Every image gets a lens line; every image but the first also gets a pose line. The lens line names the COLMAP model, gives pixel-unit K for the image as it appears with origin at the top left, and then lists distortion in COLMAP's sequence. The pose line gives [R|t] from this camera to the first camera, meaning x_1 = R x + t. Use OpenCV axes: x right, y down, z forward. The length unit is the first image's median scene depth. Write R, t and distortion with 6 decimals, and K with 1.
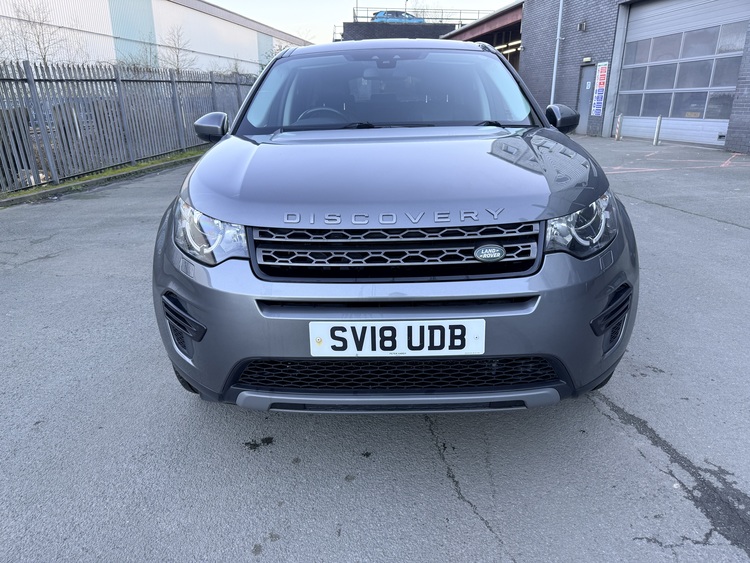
lens RADIAL K [[526.4, 0, 368.2], [0, 526.4, 266.8], [0, 0, 1]] dist [0.009110, -0.008753]
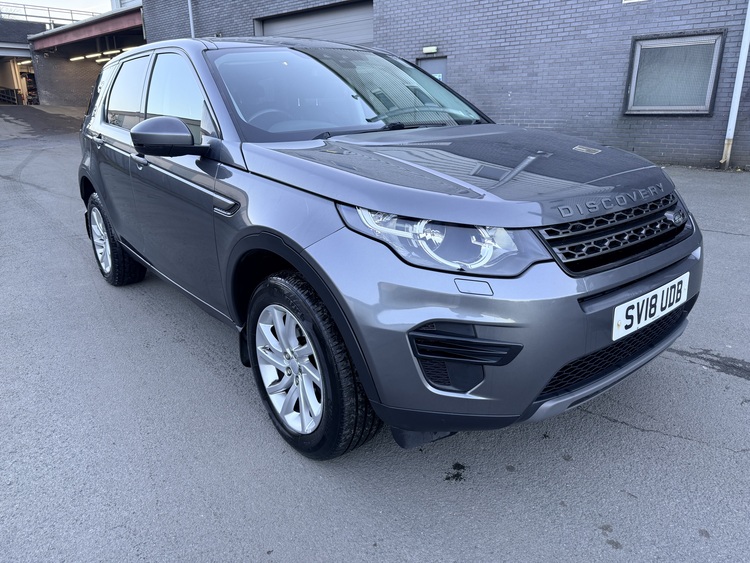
lens RADIAL K [[526.4, 0, 369.5], [0, 526.4, 285.9], [0, 0, 1]] dist [0.009110, -0.008753]
pose [[0.772656, -0.208866, 0.599481, -0.847270], [0.200641, 0.976265, 0.081540, -0.090741], [-0.602283, 0.057278, 0.796225, 0.364397]]
